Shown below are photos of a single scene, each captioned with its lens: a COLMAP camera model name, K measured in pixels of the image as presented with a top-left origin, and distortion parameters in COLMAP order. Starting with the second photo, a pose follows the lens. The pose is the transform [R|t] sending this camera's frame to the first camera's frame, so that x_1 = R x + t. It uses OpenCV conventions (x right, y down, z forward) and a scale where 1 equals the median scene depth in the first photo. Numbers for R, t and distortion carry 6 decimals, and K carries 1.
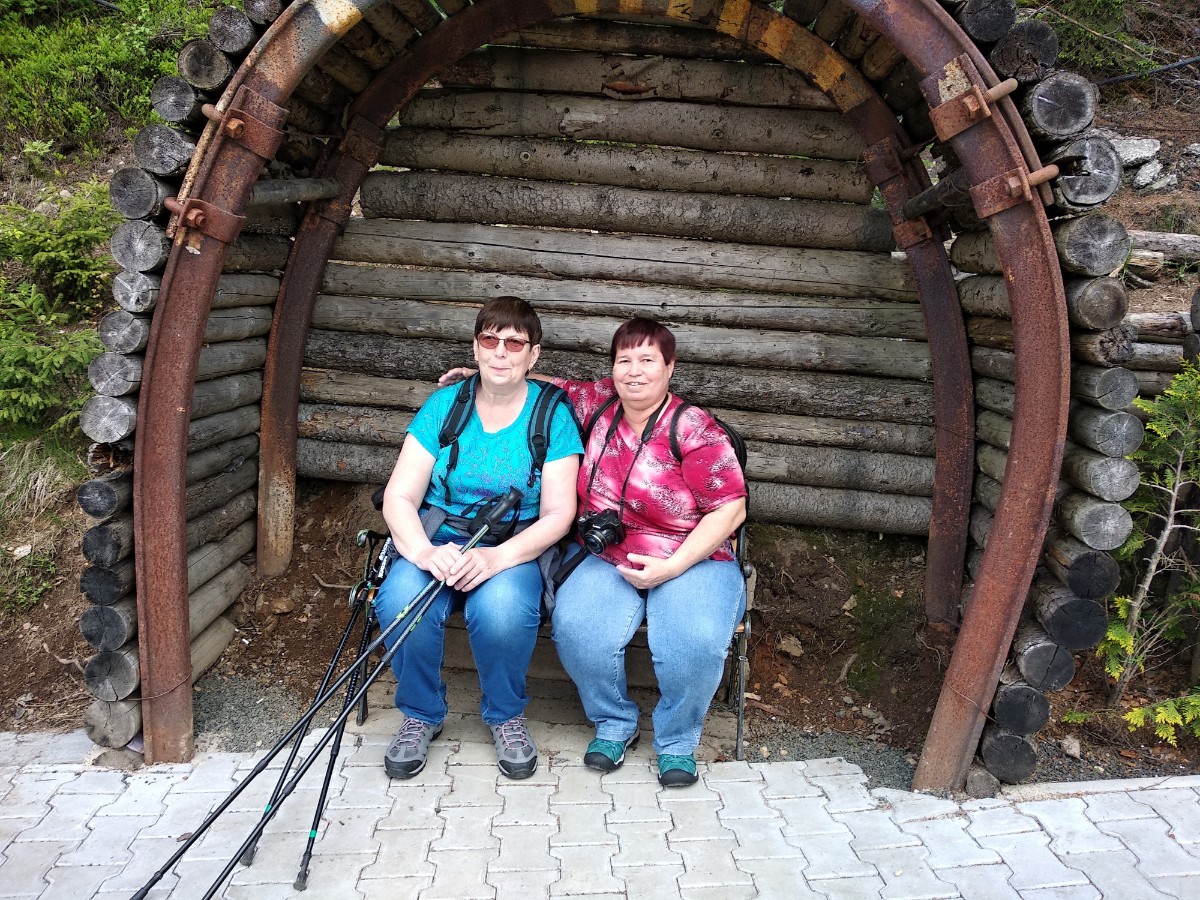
lens RADIAL K [[998.9, 0, 600.0], [0, 998.9, 450.0], [0, 0, 1]] dist [0.056335, -0.109950]
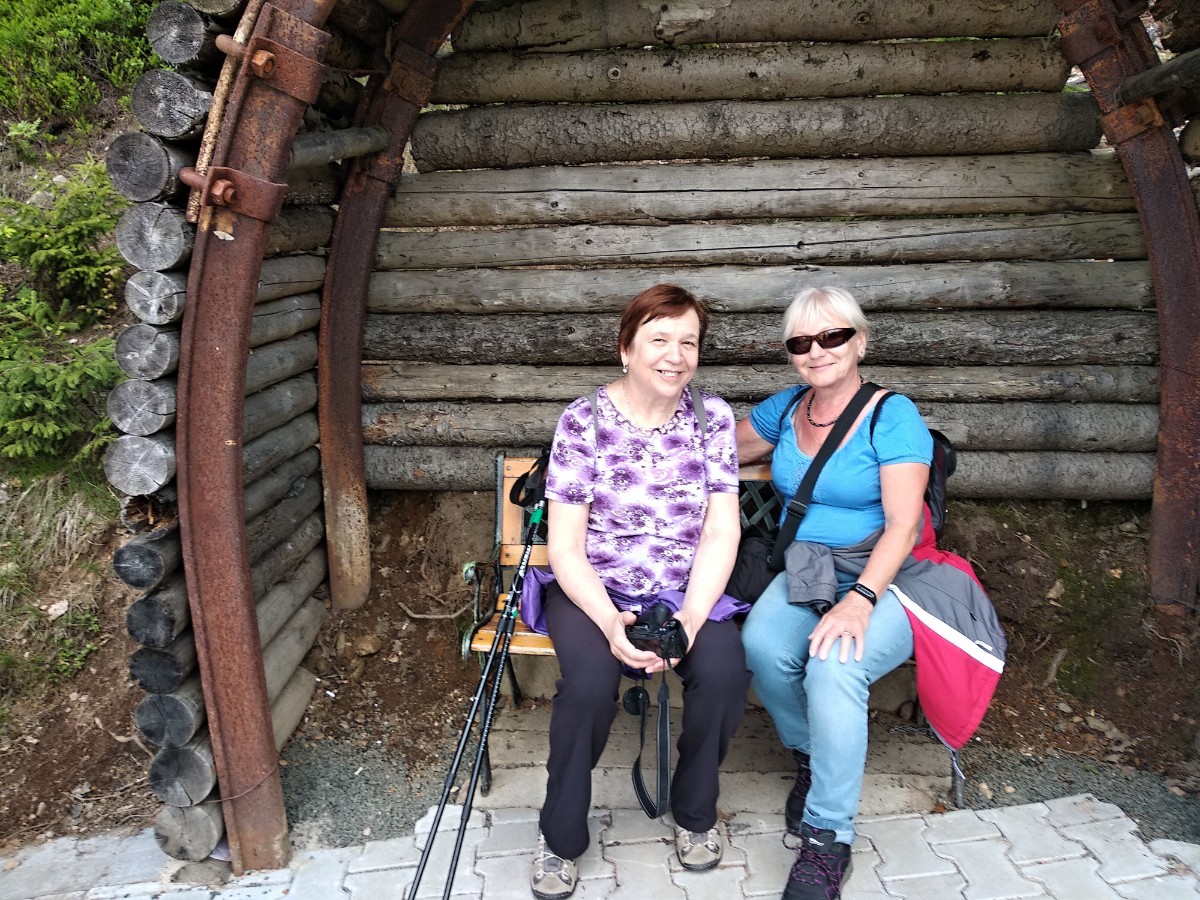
lens RADIAL K [[998.9, 0, 600.0], [0, 998.9, 450.0], [0, 0, 1]] dist [0.056335, -0.109950]
pose [[0.995531, -0.089469, -0.030230, -0.087252], [0.091122, 0.994113, 0.058618, -0.043320], [0.024807, -0.061111, 0.997823, 0.184441]]
